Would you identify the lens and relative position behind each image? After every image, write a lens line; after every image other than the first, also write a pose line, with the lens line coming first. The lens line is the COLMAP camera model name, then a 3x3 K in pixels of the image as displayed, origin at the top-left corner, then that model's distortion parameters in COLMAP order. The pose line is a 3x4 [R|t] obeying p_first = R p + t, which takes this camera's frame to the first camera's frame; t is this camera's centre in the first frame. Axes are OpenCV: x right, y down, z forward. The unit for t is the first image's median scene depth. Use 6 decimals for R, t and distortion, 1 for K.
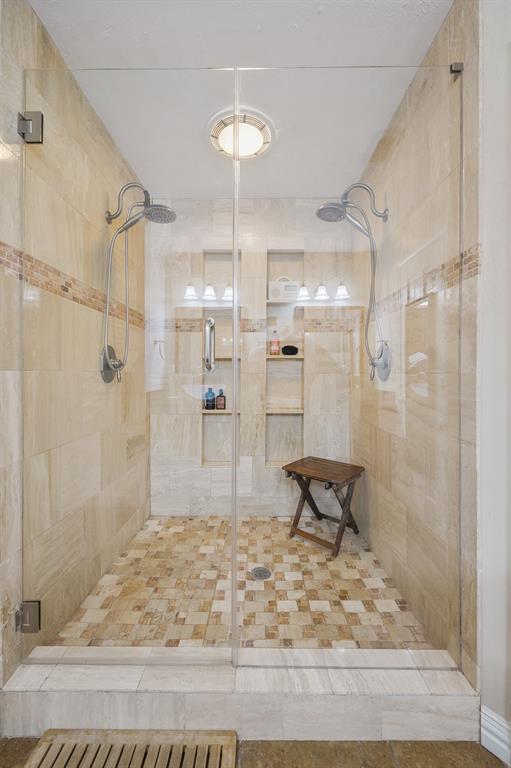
lens RADIAL K [[304.5, 0, 256.6], [0, 304.5, 375.5], [0, 0, 1]] dist [-0.001465, -0.000403]
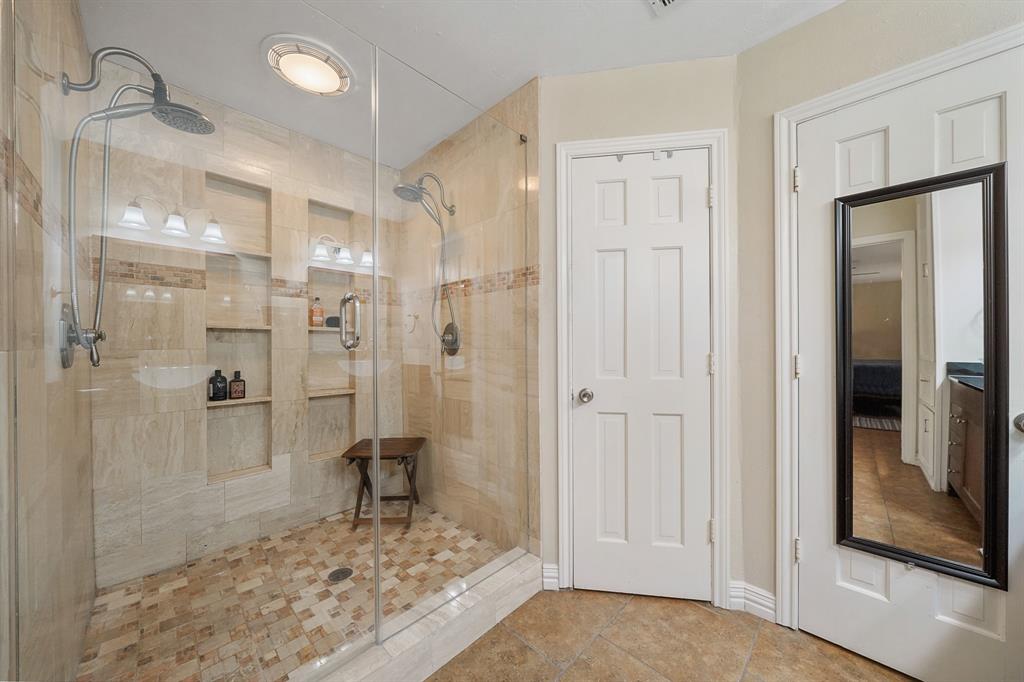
lens RADIAL K [[352.4, 0, 512.2], [0, 352.4, 346.3], [0, 0, 1]] dist [-0.004677, 0.000035]
pose [[0.694344, -0.003179, 0.719637, -0.347954], [0.006072, 0.999981, -0.001441, -0.011131], [-0.719618, 0.005370, 0.694349, -0.071695]]
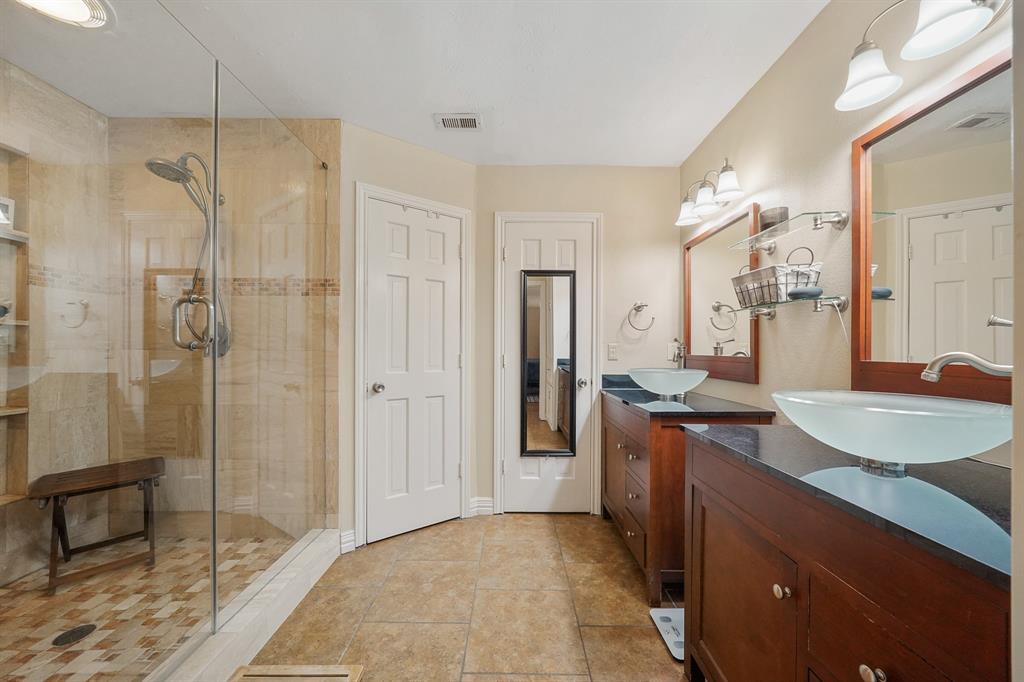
lens RADIAL K [[363.6, 0, 509.0], [0, 363.6, 347.2], [0, 0, 1]] dist [-0.000141, -0.000026]
pose [[0.001806, 0.004308, 0.999989, -0.770002], [-0.001310, 0.999990, -0.004305, -0.011421], [-0.999998, -0.001303, 0.001812, -0.004898]]
